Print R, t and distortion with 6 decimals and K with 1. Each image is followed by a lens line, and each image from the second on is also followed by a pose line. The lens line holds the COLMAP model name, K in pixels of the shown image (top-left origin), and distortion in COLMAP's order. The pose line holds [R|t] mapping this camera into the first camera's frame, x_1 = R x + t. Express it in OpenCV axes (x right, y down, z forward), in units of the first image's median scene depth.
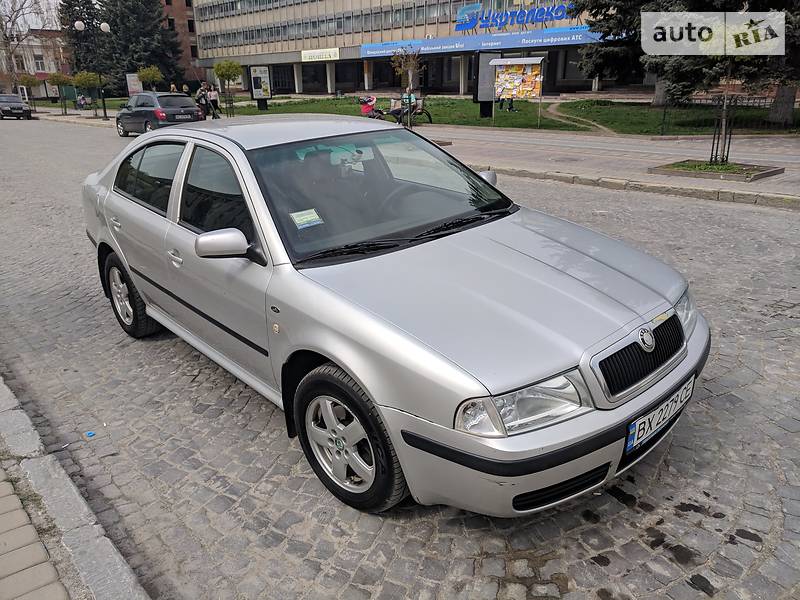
lens RADIAL K [[607.5, 0, 398.6], [0, 607.5, 298.4], [0, 0, 1]] dist [-0.010756, 0.028695]
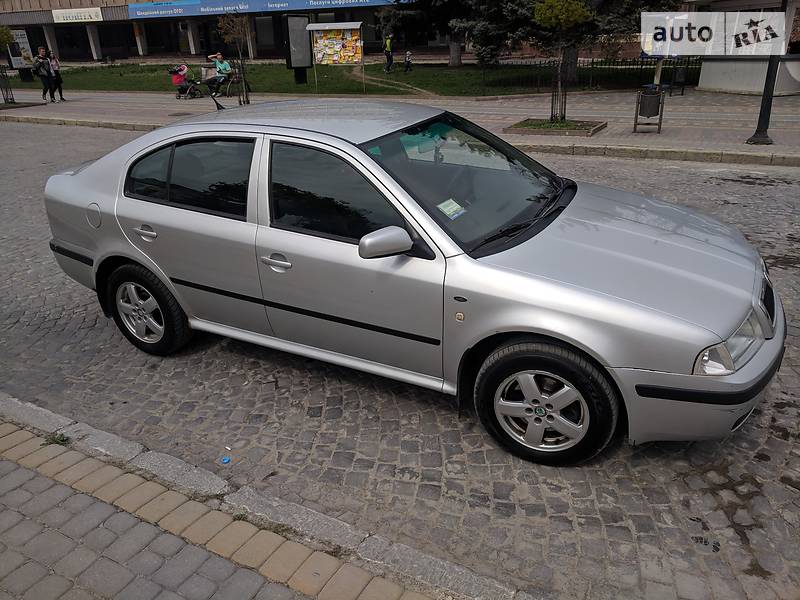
lens RADIAL K [[607.5, 0, 398.6], [0, 607.5, 298.4], [0, 0, 1]] dist [-0.010756, 0.028695]
pose [[0.940224, -0.143093, 0.309037, -0.120118], [0.125746, 0.989189, 0.075450, -0.014412], [-0.316492, -0.032079, 0.948052, 0.008195]]
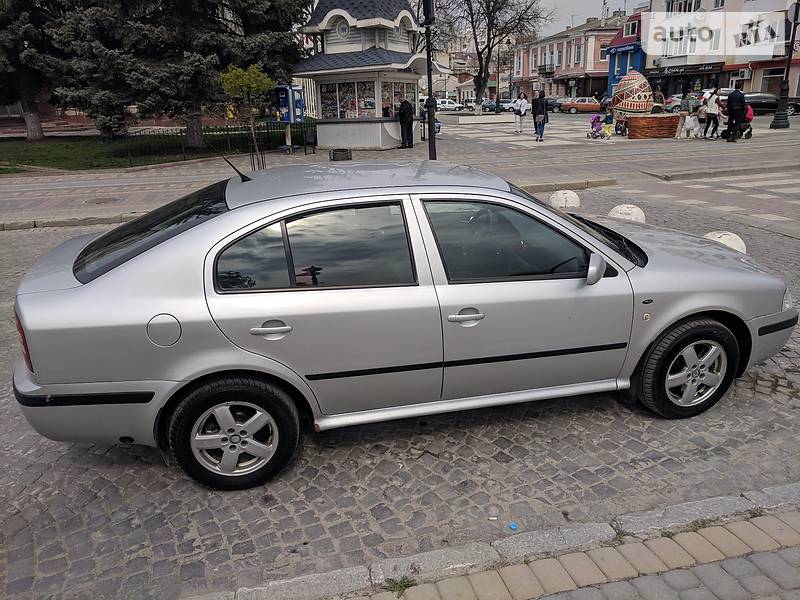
lens RADIAL K [[607.5, 0, 398.6], [0, 607.5, 298.4], [0, 0, 1]] dist [-0.010756, 0.028695]
pose [[0.496473, -0.278662, 0.822108, -0.289851], [0.314803, 0.940398, 0.128648, -0.060985], [-0.808958, 0.194932, 0.554606, 0.136539]]
